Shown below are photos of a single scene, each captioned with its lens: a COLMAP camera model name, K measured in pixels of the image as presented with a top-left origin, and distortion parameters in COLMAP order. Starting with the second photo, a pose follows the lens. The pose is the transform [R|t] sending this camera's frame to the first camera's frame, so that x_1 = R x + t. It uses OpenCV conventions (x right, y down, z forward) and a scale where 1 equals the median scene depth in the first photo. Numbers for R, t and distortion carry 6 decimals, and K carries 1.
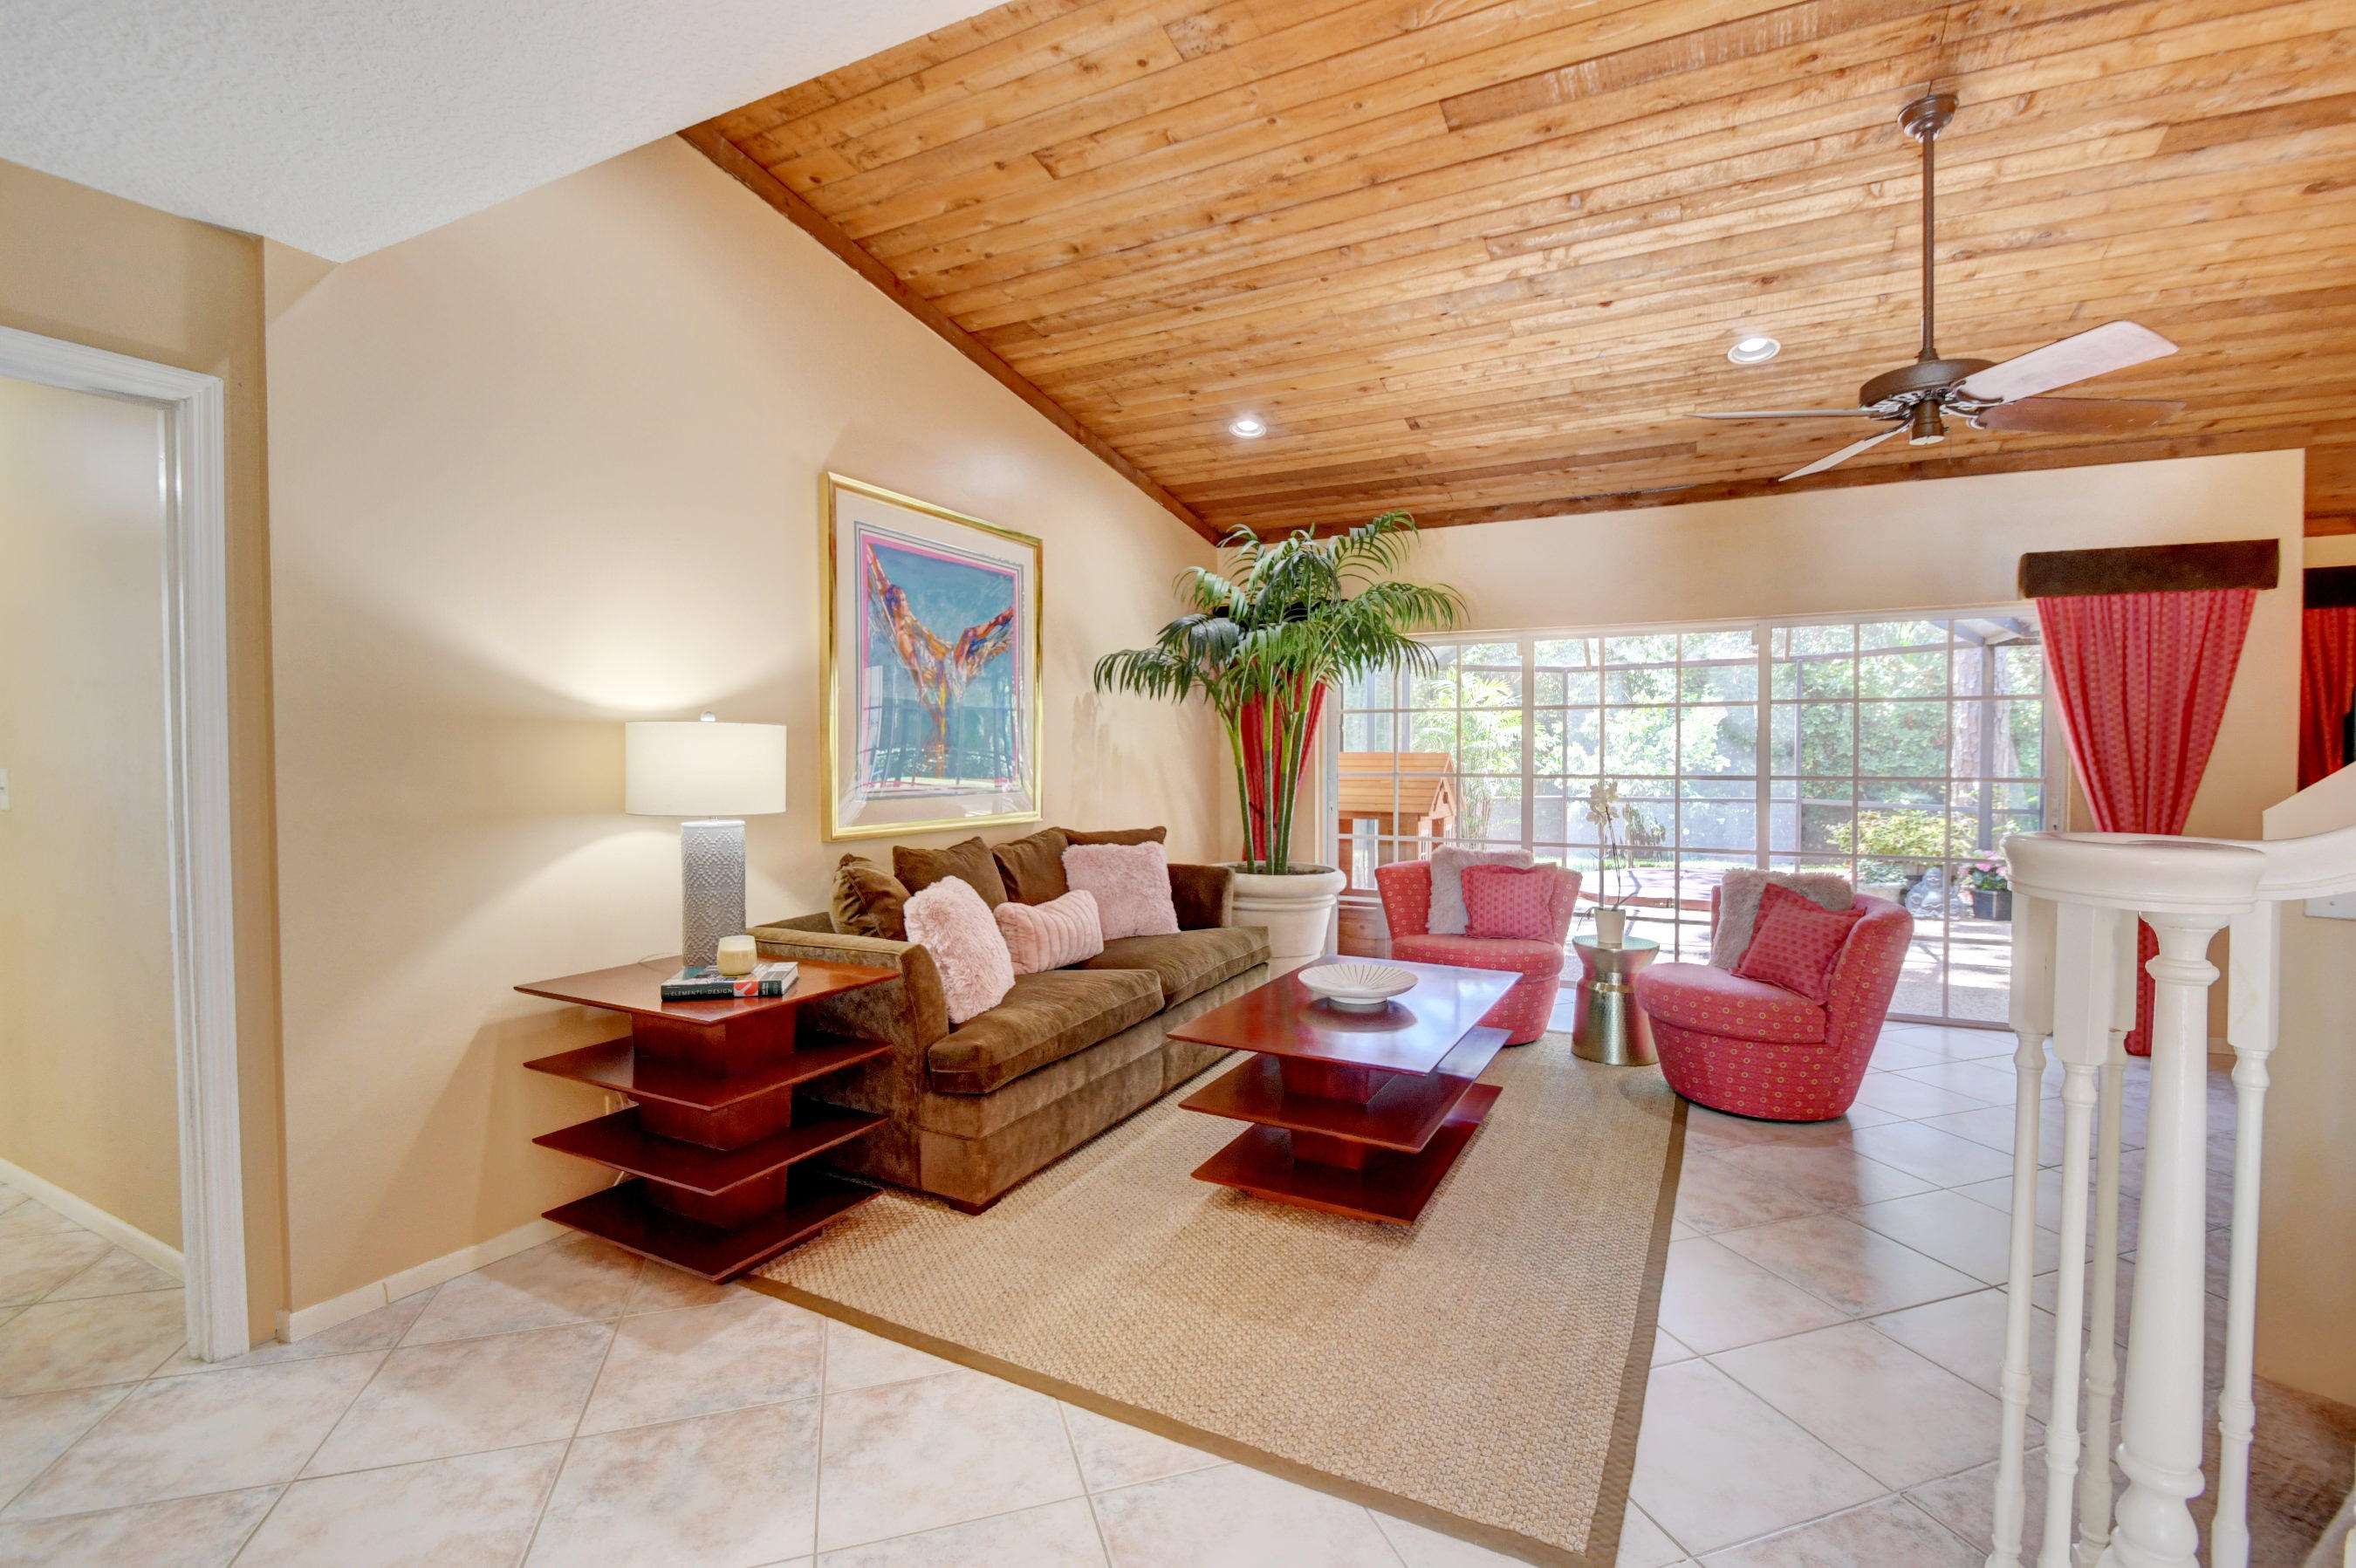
lens RADIAL K [[1033.5, 0, 1194.9], [0, 1033.5, 771.4], [0, 0, 1]] dist [0.013074, -0.017130]
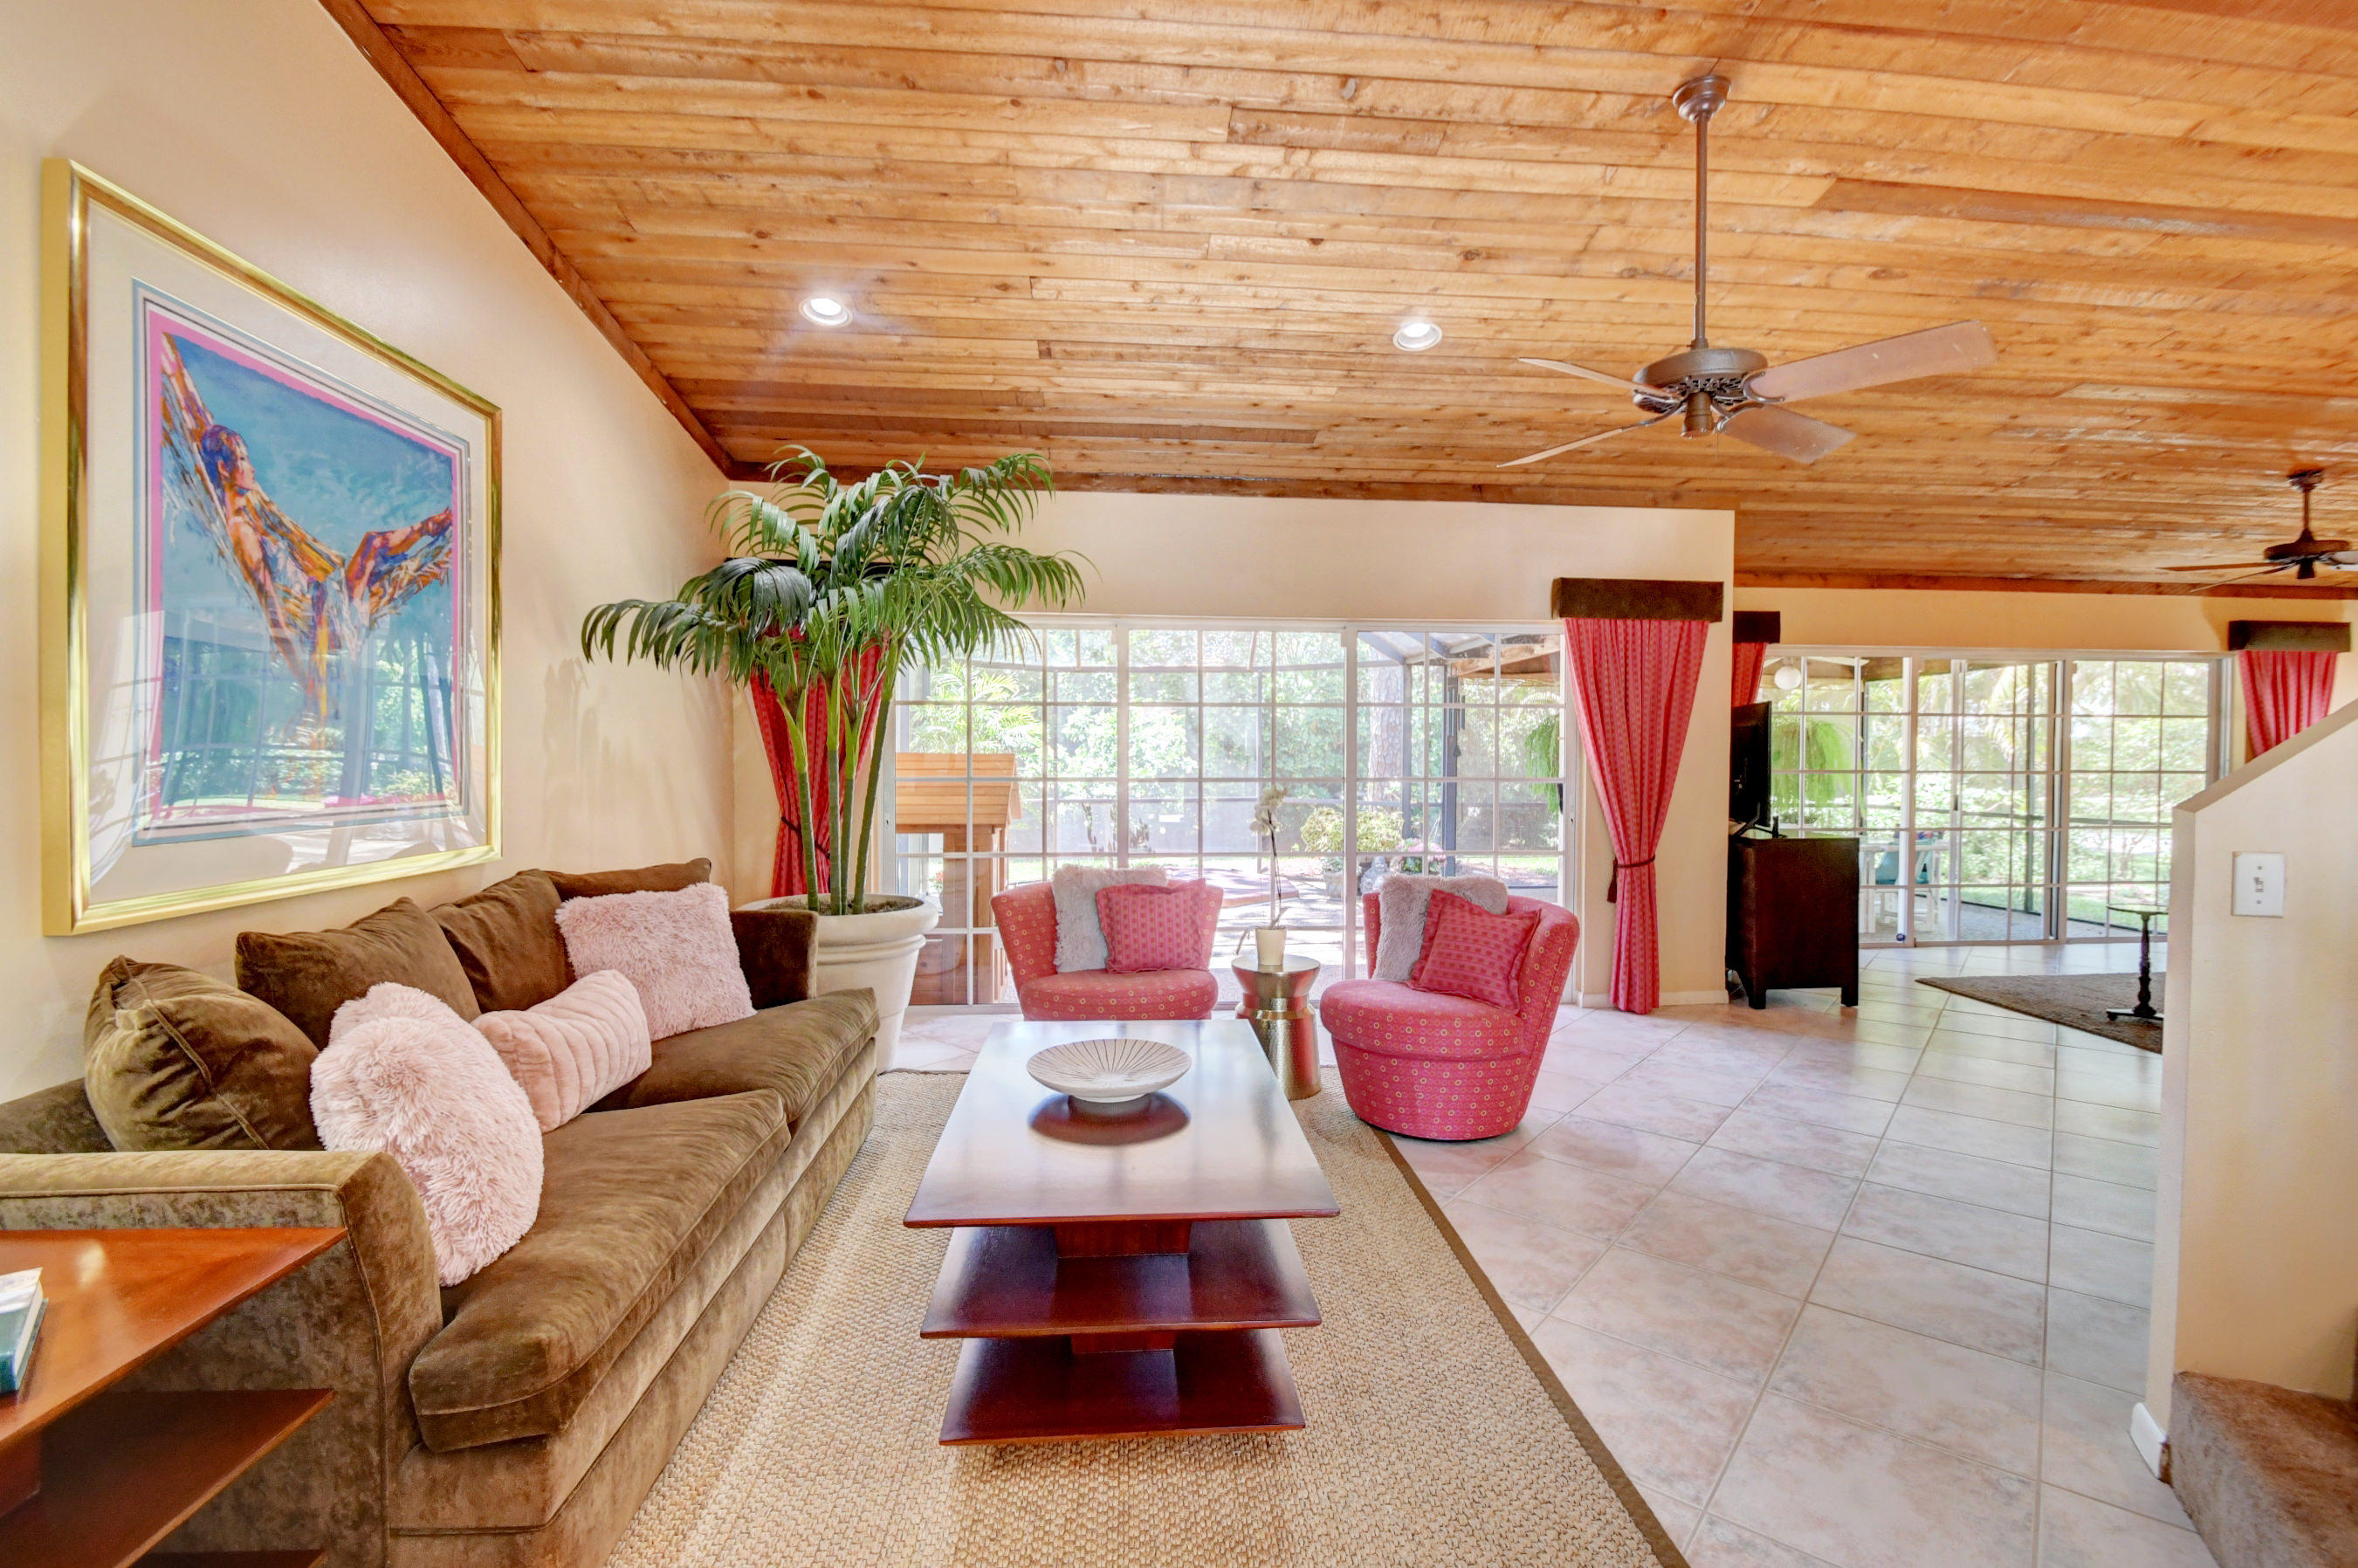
lens RADIAL K [[1034.4, 0, 1195.9], [0, 1034.4, 771.4], [0, 0, 1]] dist [0.013074, -0.017130]
pose [[0.847925, -0.005357, 0.530088, -0.133747], [0.006076, 0.999981, 0.000386, -0.003785], [-0.530081, 0.002893, 0.847942, 0.268589]]
